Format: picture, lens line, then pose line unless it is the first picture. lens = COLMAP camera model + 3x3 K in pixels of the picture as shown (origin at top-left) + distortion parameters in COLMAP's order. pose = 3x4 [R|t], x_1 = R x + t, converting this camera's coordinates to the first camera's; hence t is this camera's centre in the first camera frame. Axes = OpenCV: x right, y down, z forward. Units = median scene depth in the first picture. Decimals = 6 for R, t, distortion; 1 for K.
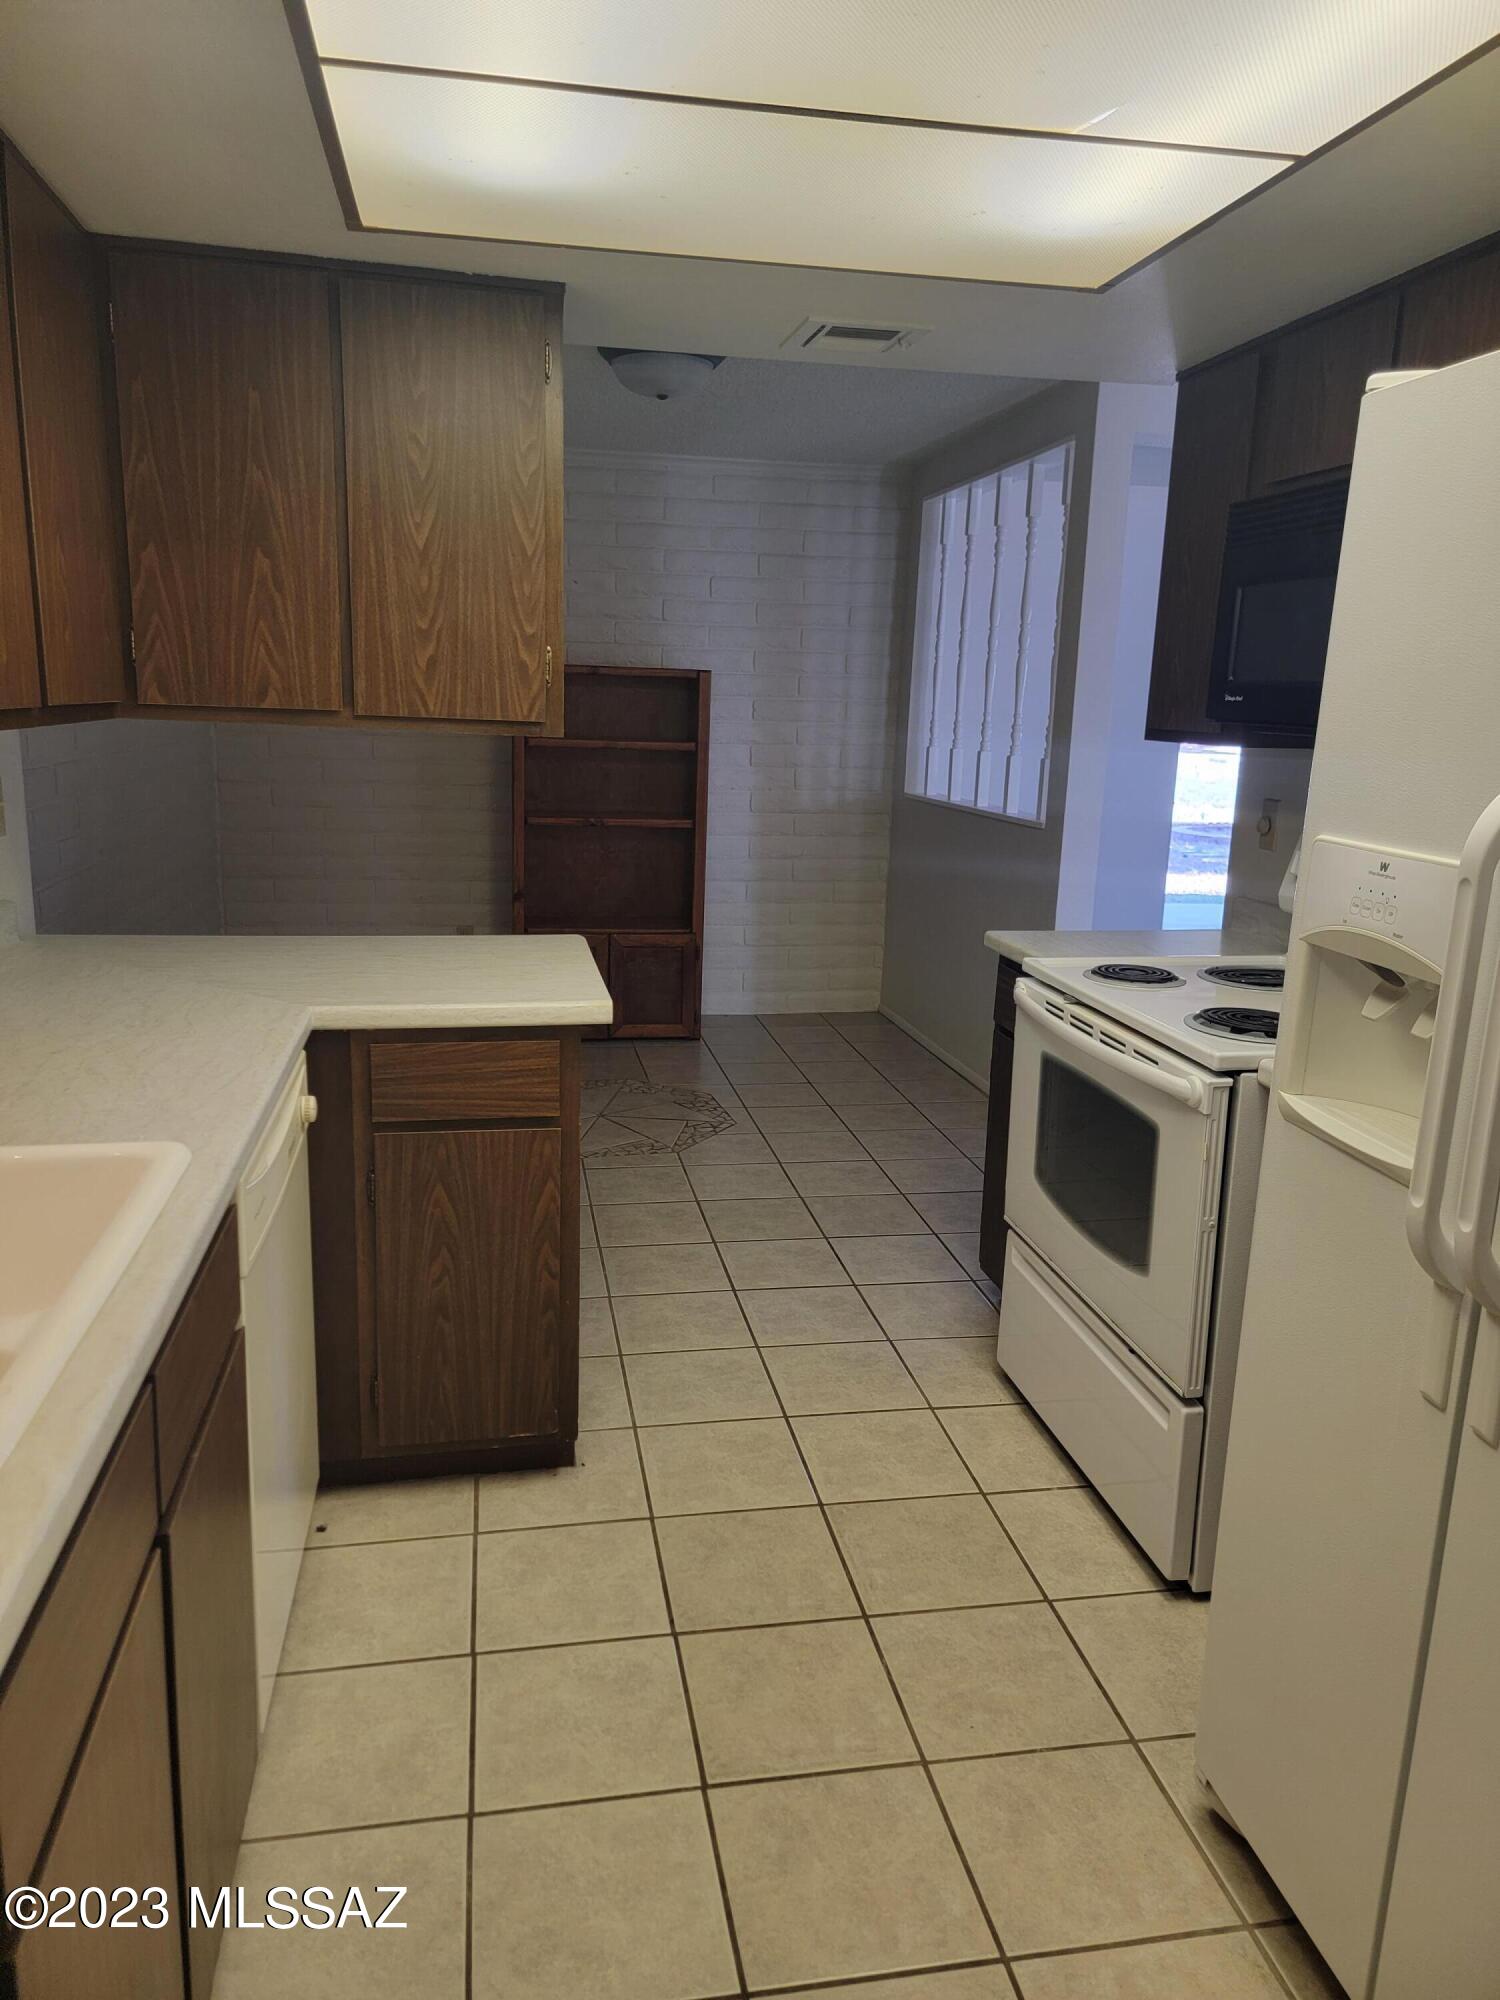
lens RADIAL K [[1423.9, 0, 746.2], [0, 1423.9, 976.3], [0, 0, 1]] dist [0.095521, -0.055981]
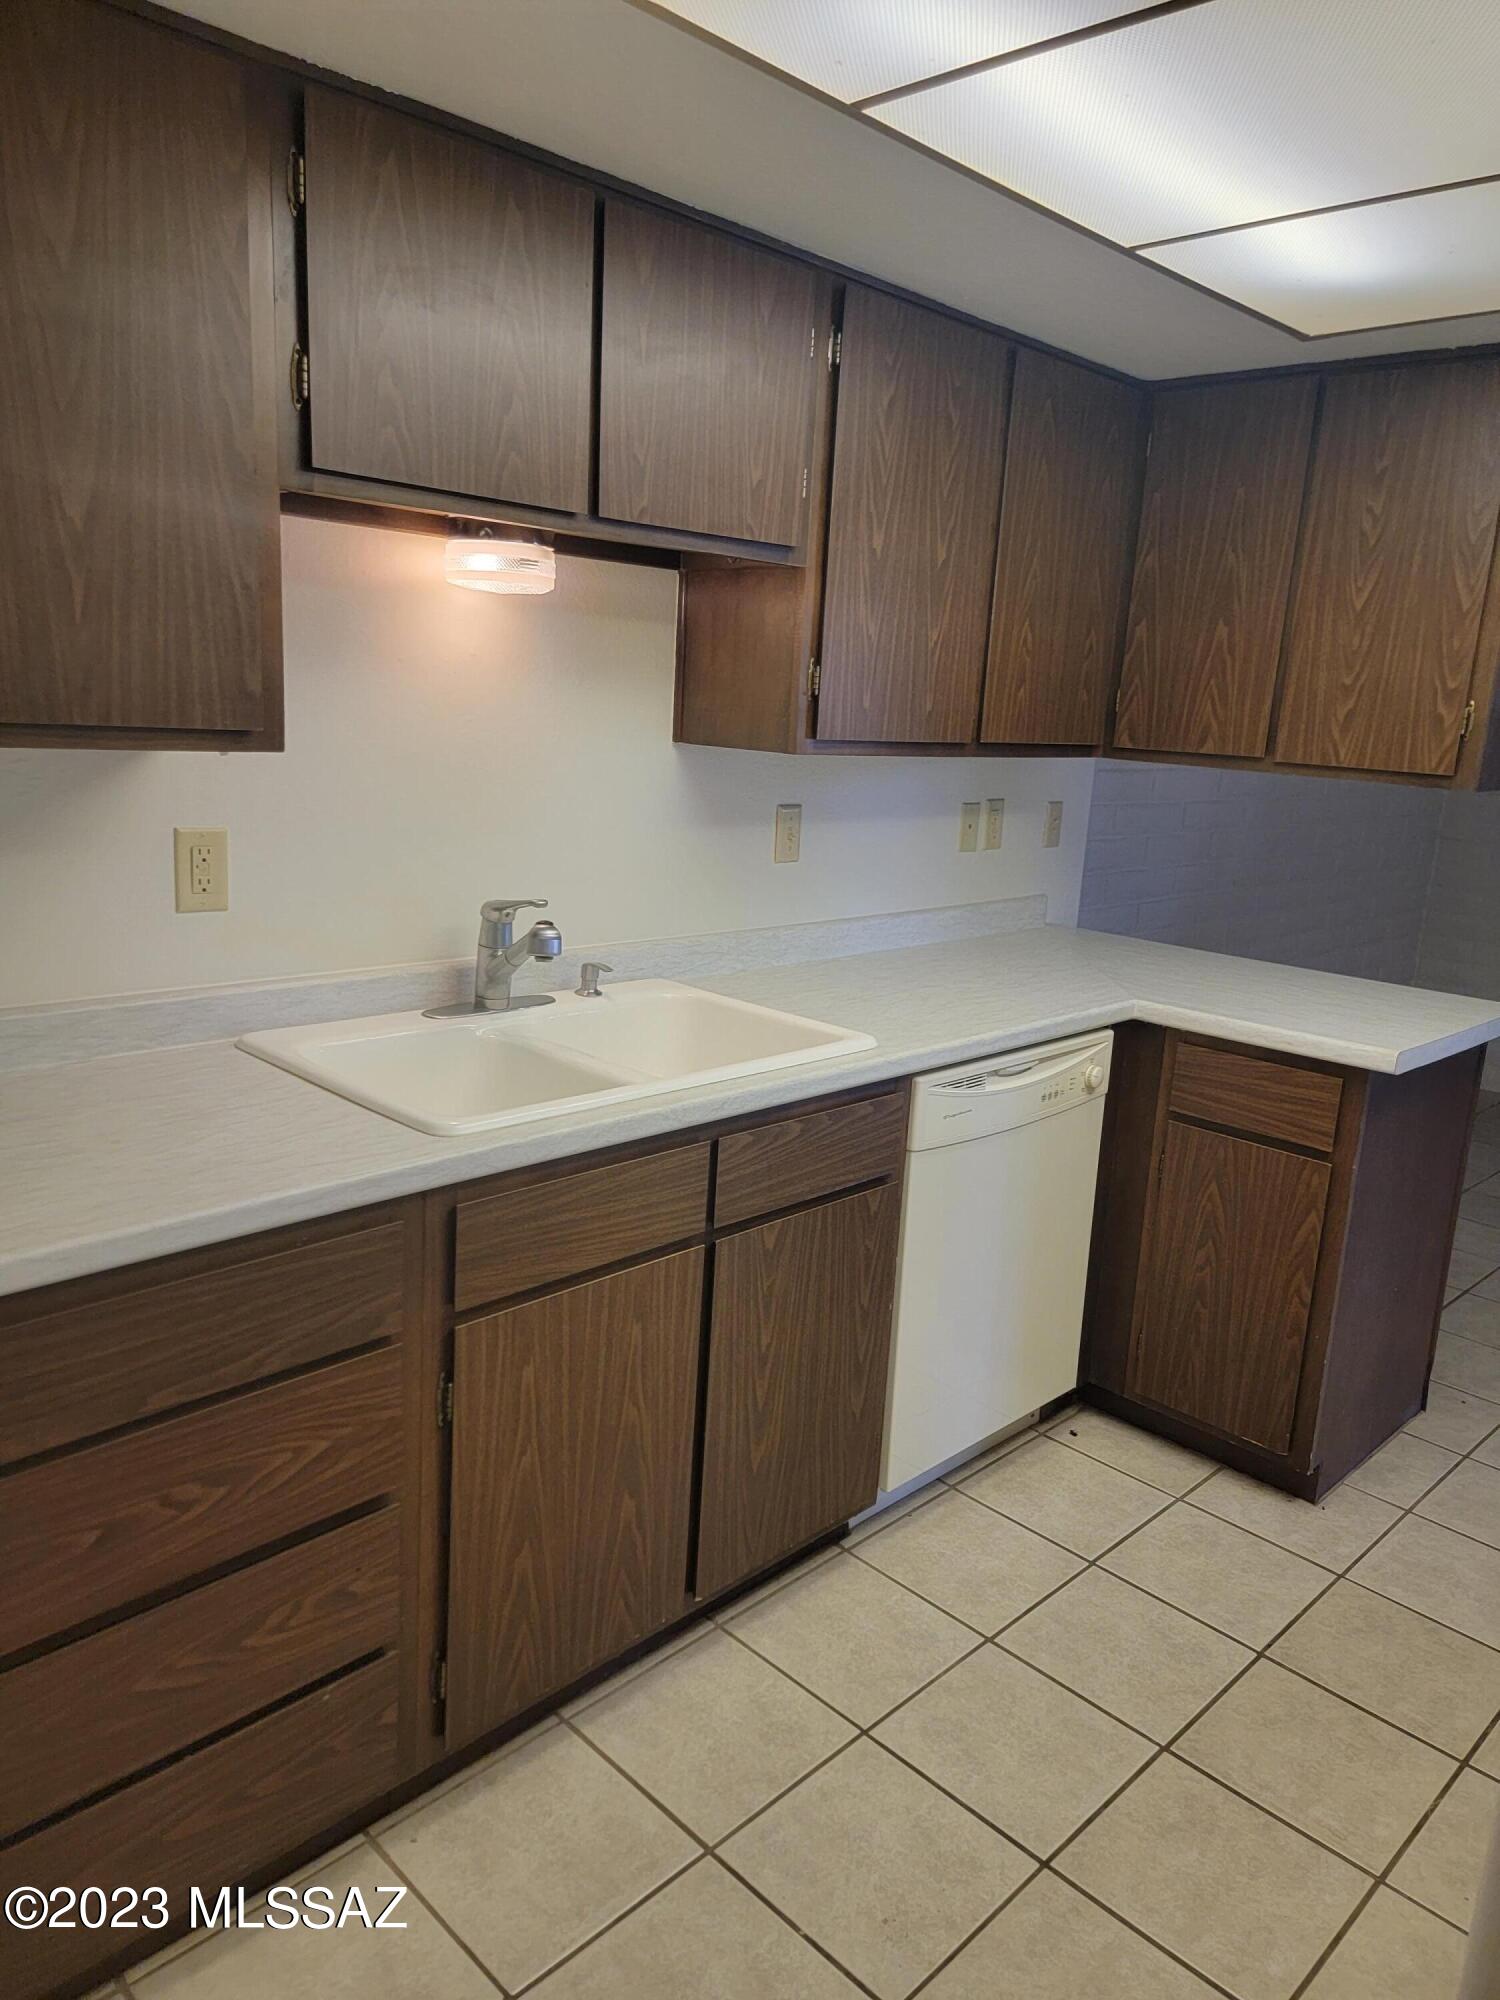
lens RADIAL K [[1423.9, 0, 746.2], [0, 1423.9, 976.3], [0, 0, 1]] dist [0.095521, -0.055981]
pose [[0.577254, 0.166960, -0.799313, 0.427405], [-0.201322, 0.977756, 0.058841, -0.002507], [0.791358, 0.126953, 0.598027, 0.027911]]
